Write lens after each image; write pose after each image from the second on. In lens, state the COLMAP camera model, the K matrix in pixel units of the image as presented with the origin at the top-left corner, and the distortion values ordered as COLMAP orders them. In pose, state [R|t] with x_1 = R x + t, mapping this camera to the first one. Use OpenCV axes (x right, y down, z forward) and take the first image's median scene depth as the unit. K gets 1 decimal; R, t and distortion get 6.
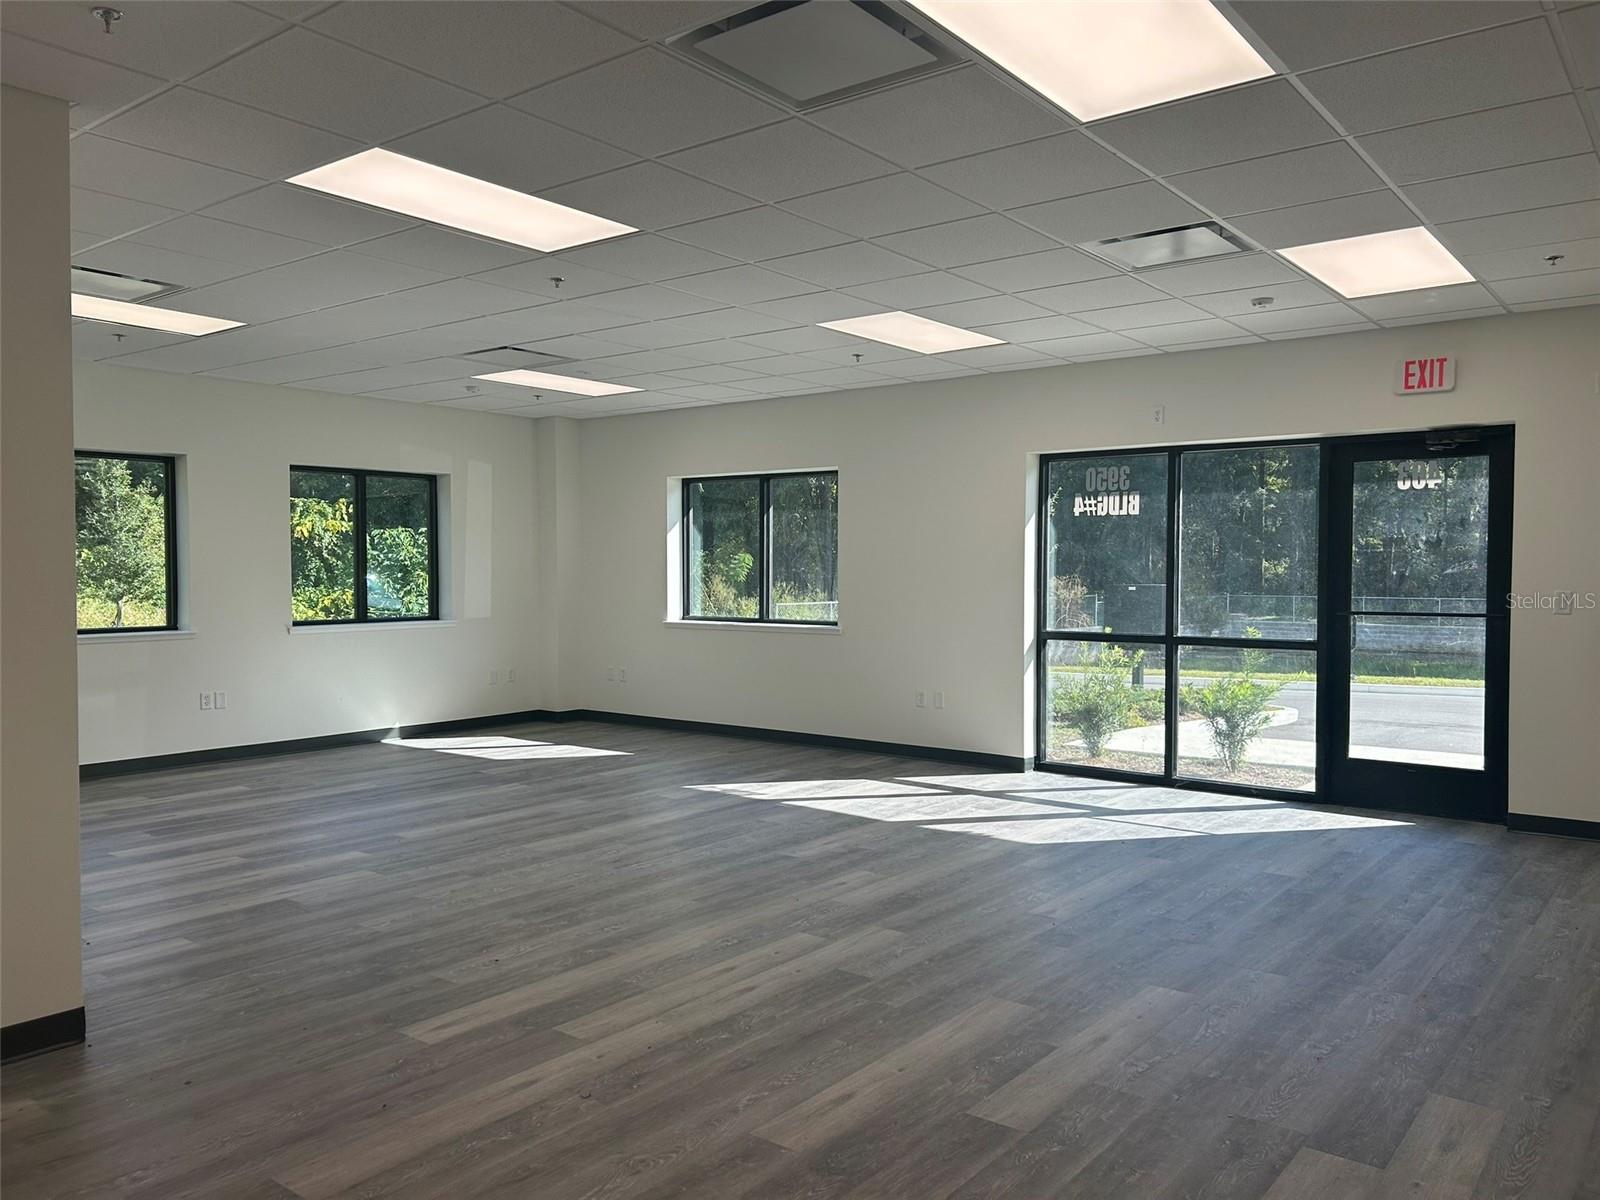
lens RADIAL K [[1209.3, 0, 792.2], [0, 1209.3, 601.1], [0, 0, 1]] dist [0.043055, -0.052987]
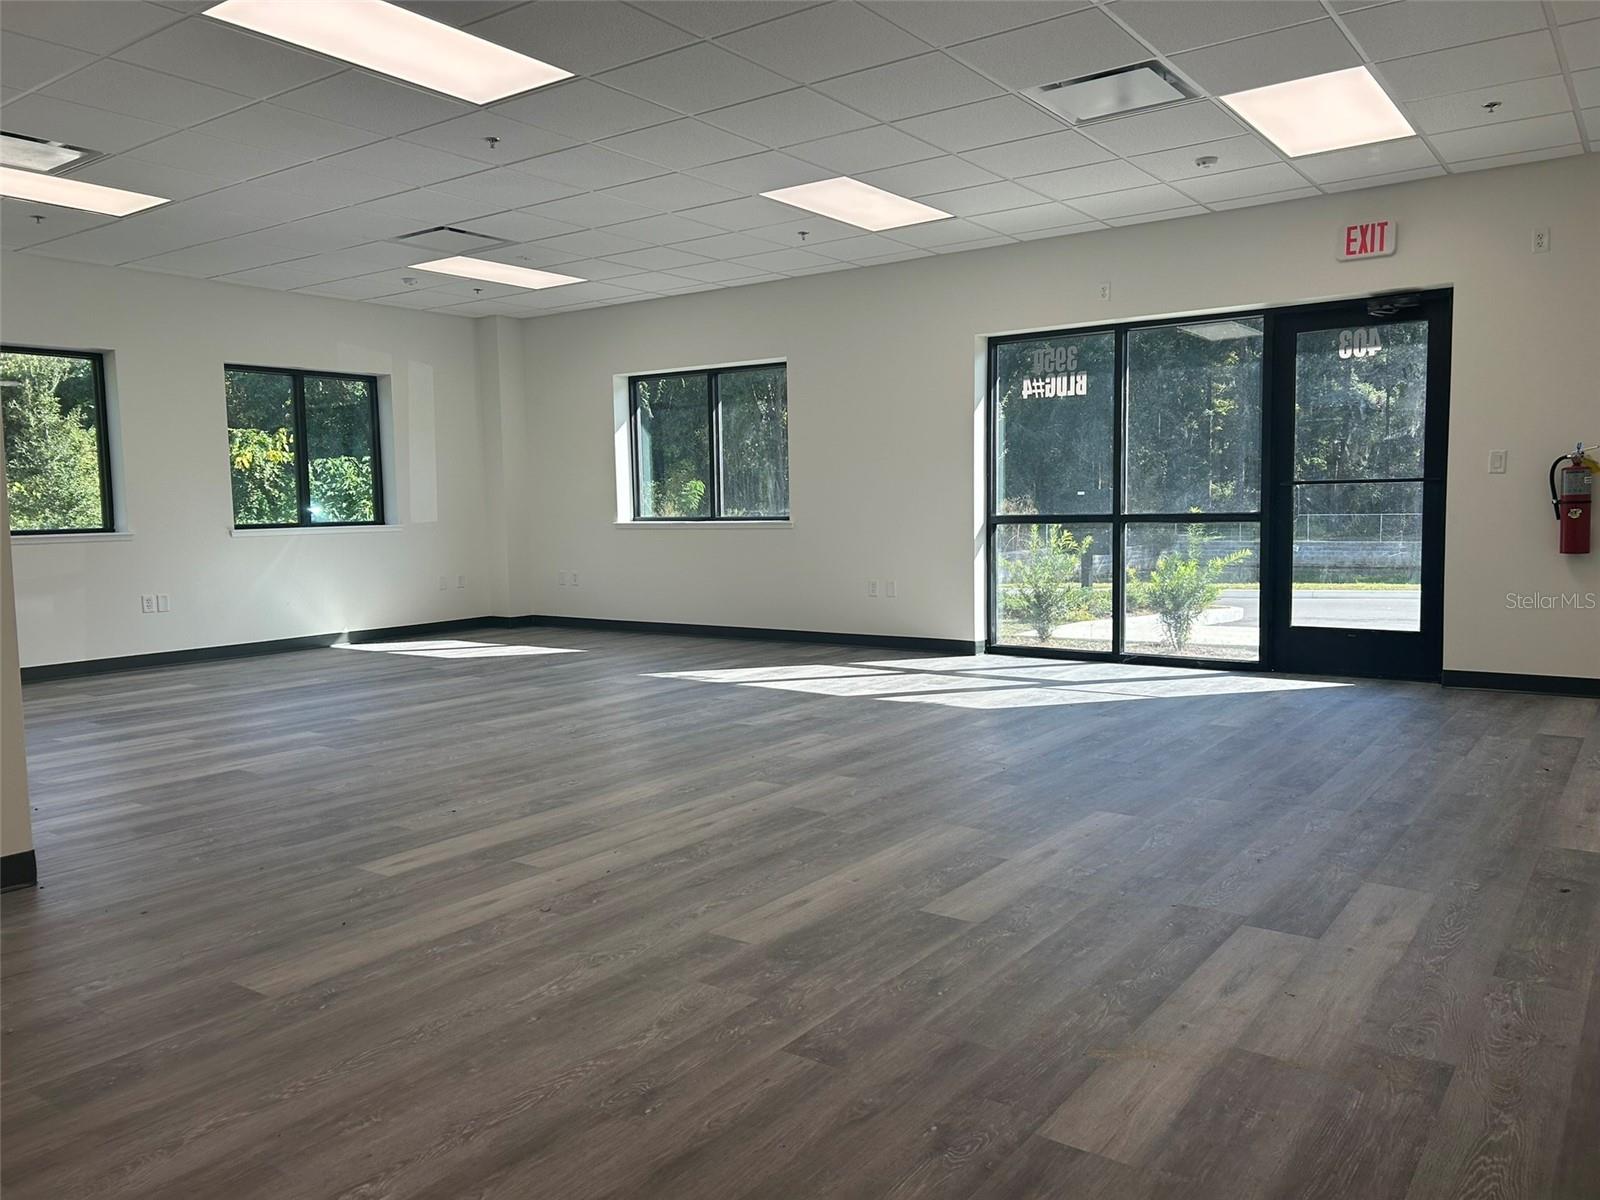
lens RADIAL K [[1209.3, 0, 791.9], [0, 1209.3, 601.4], [0, 0, 1]] dist [0.043055, -0.052987]
pose [[0.999060, -0.022251, 0.037212, 0.002041], [0.020208, 0.998314, 0.054410, 0.059307], [-0.038360, -0.053607, 0.997825, -0.001659]]
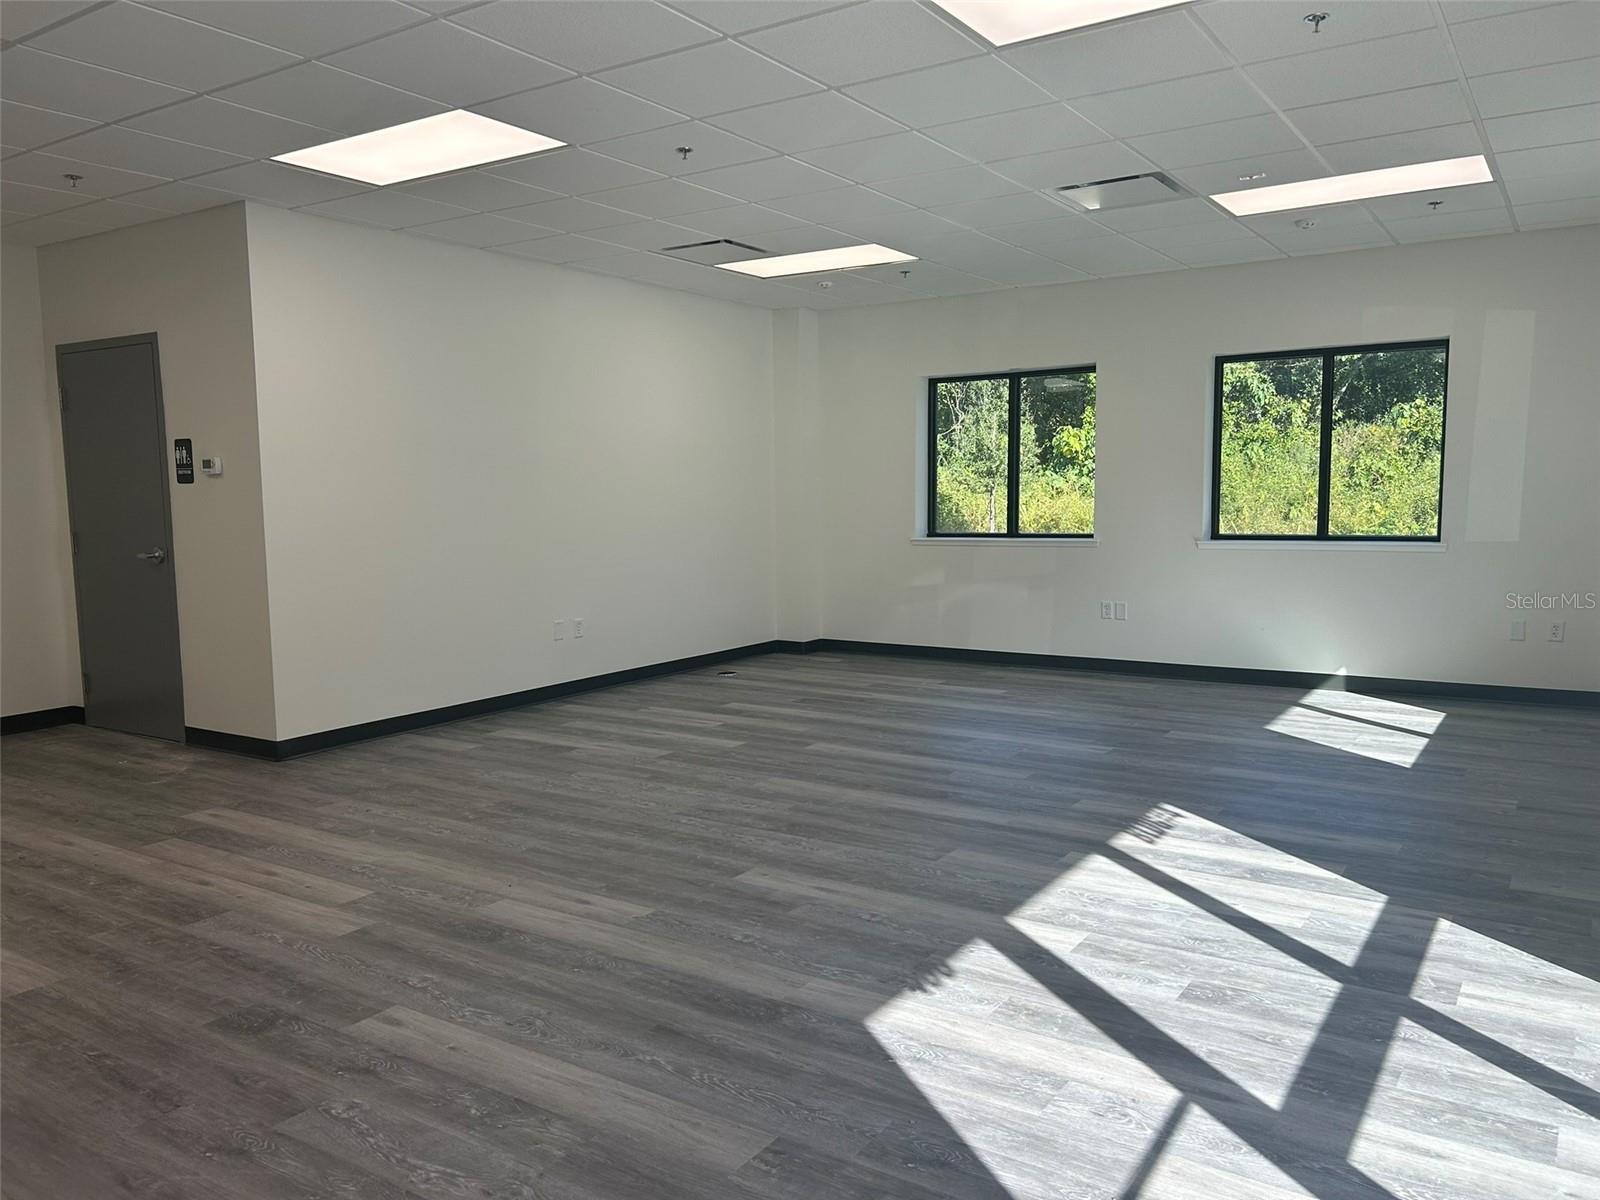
lens RADIAL K [[1209.3, 0, 798.7], [0, 1209.3, 607.4], [0, 0, 1]] dist [0.043055, -0.052987]
pose [[0.092714, 0.101566, -0.990499, 0.757984], [-0.020233, 0.994771, 0.100110, -0.022178], [0.995487, 0.010759, 0.094284, 1.044338]]
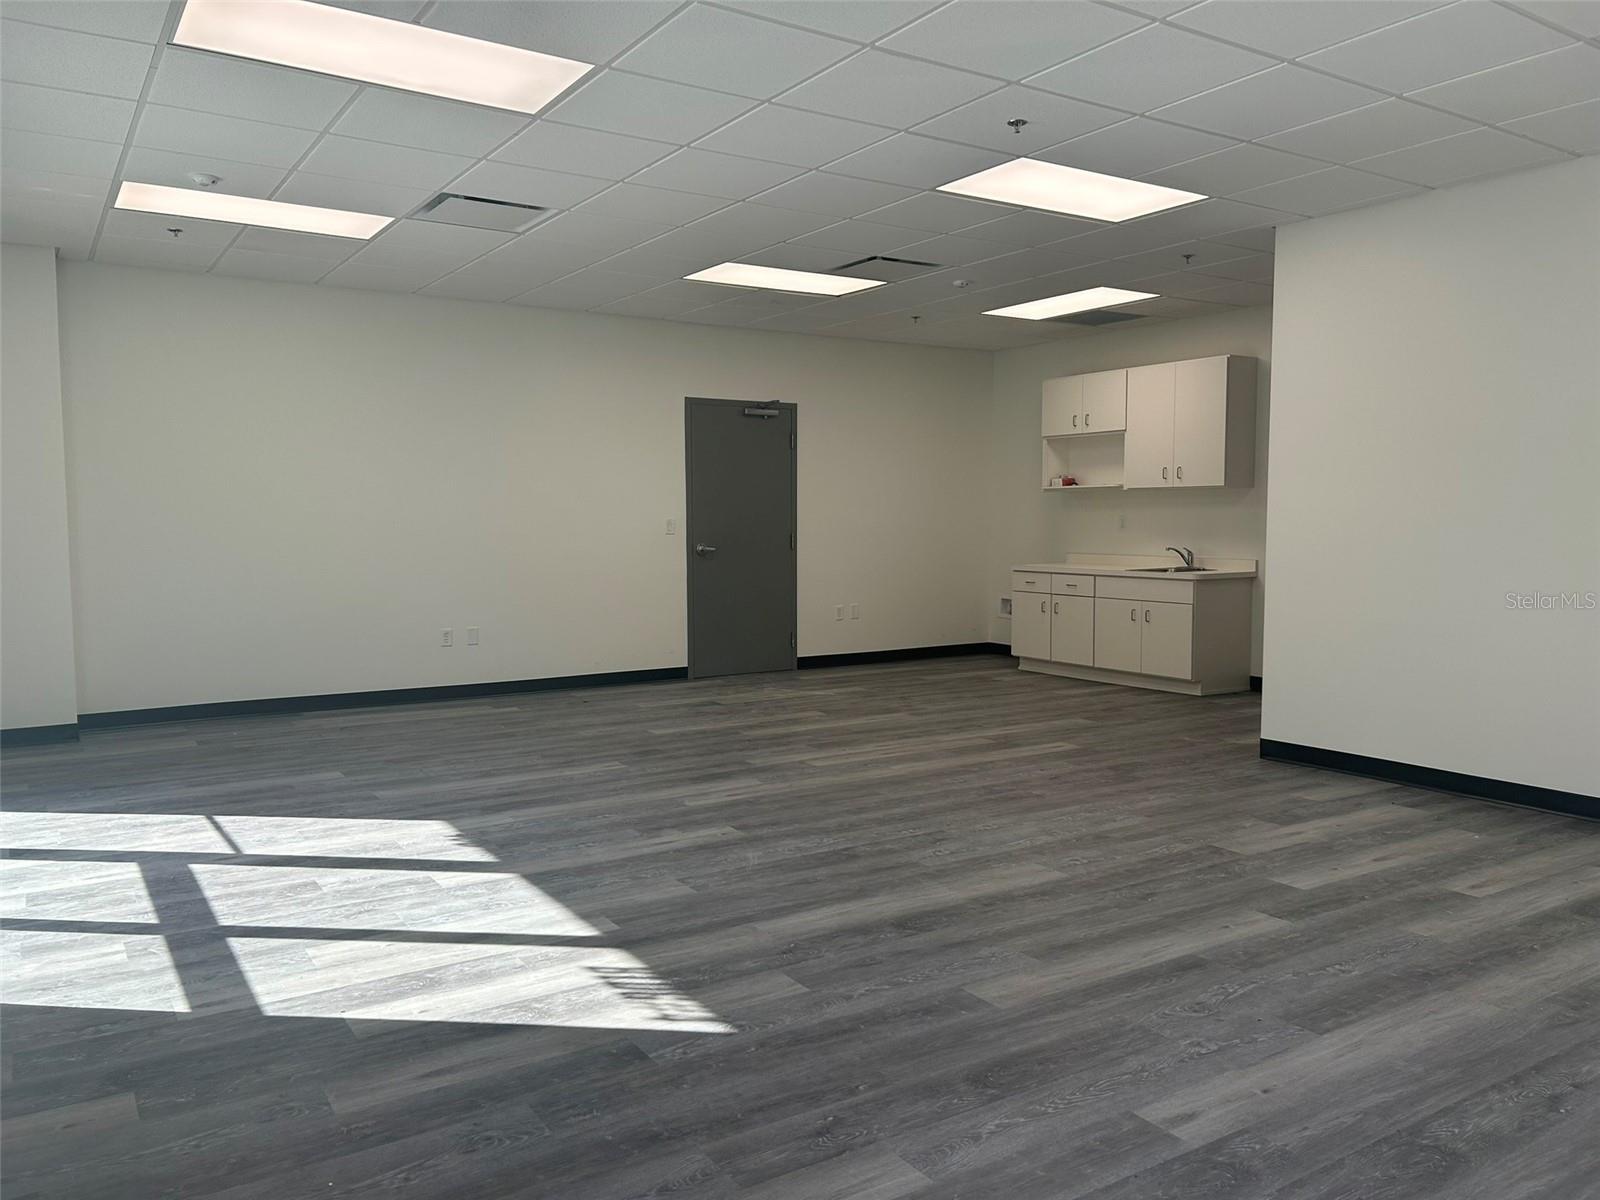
lens RADIAL K [[1209.3, 0, 801.7], [0, 1209.3, 591.3], [0, 0, 1]] dist [0.043055, -0.052987]
pose [[-0.949480, -0.018606, 0.313276, -0.331513], [0.011825, 0.995411, 0.094961, -0.037400], [-0.313605, 0.093868, -0.944902, 1.913477]]
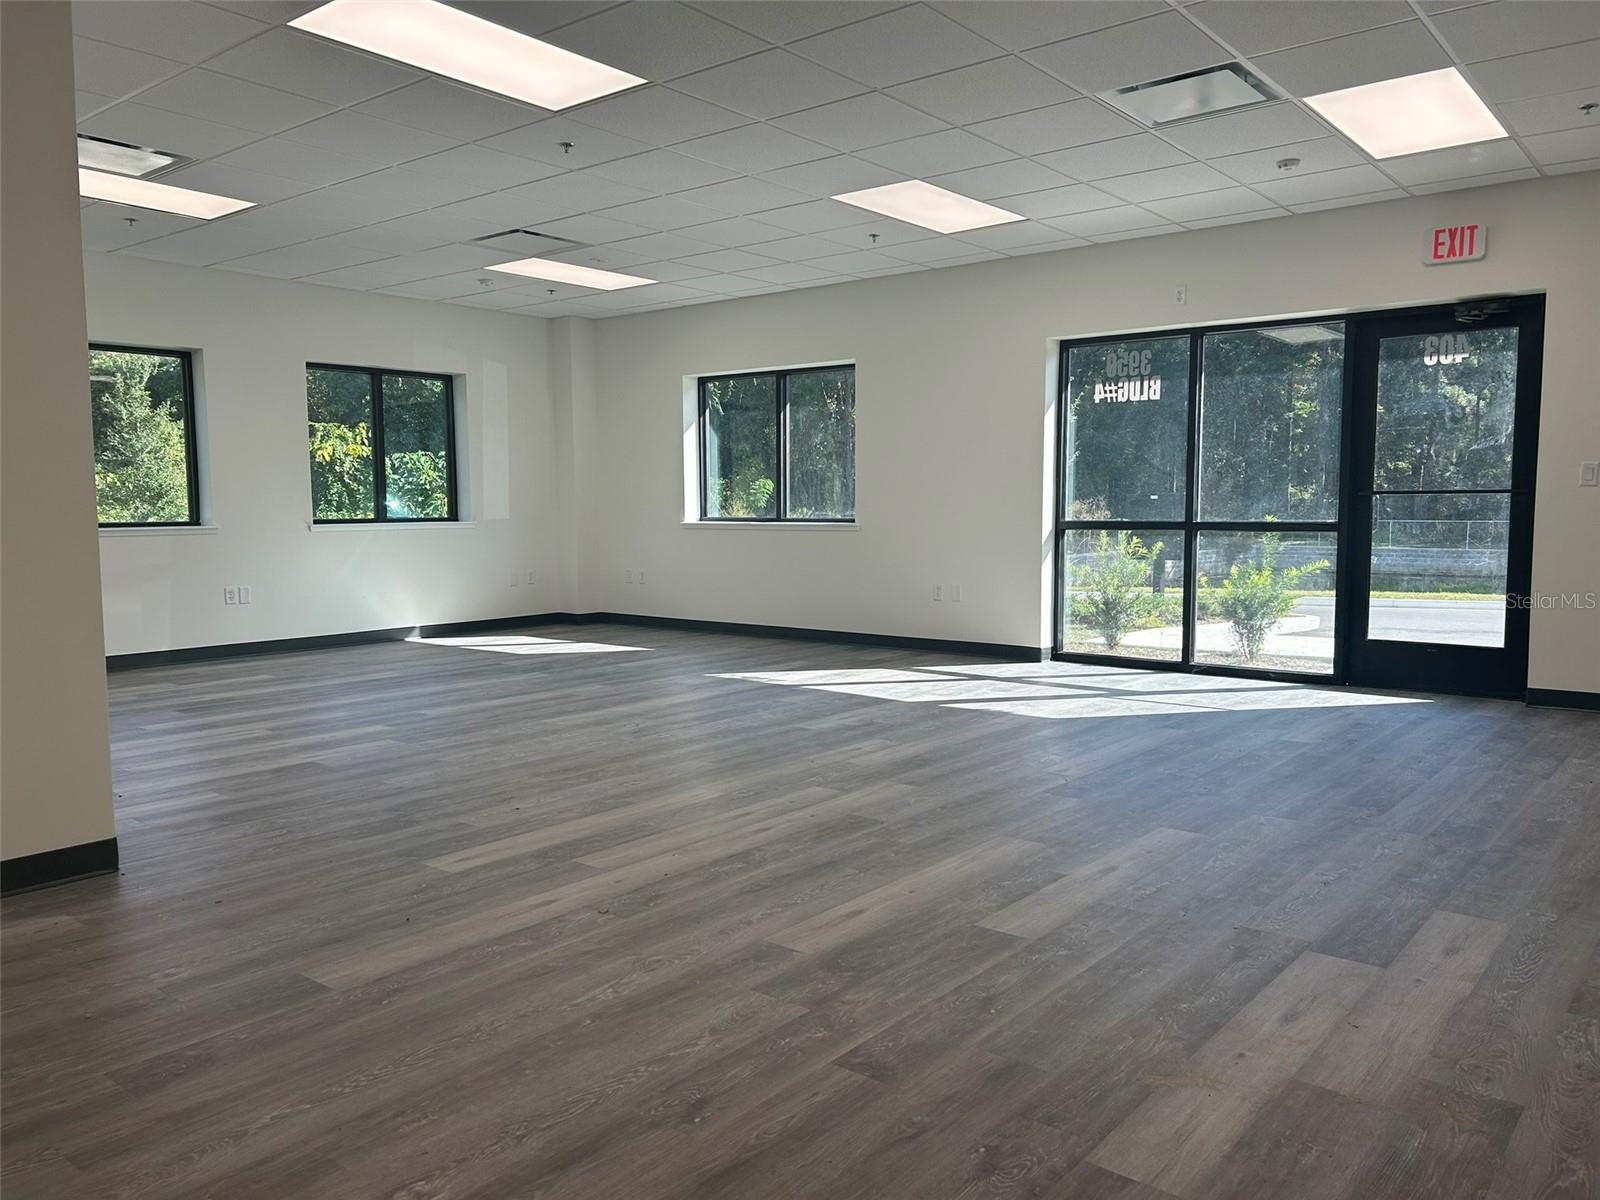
lens RADIAL K [[1209.3, 0, 791.4], [0, 1209.3, 605.7], [0, 0, 1]] dist [0.043055, -0.052987]
pose [[0.999822, -0.004699, -0.018254, 0.005260], [0.005769, 0.998238, 0.059060, 0.053389], [0.017944, -0.059155, 0.998088, -0.002043]]
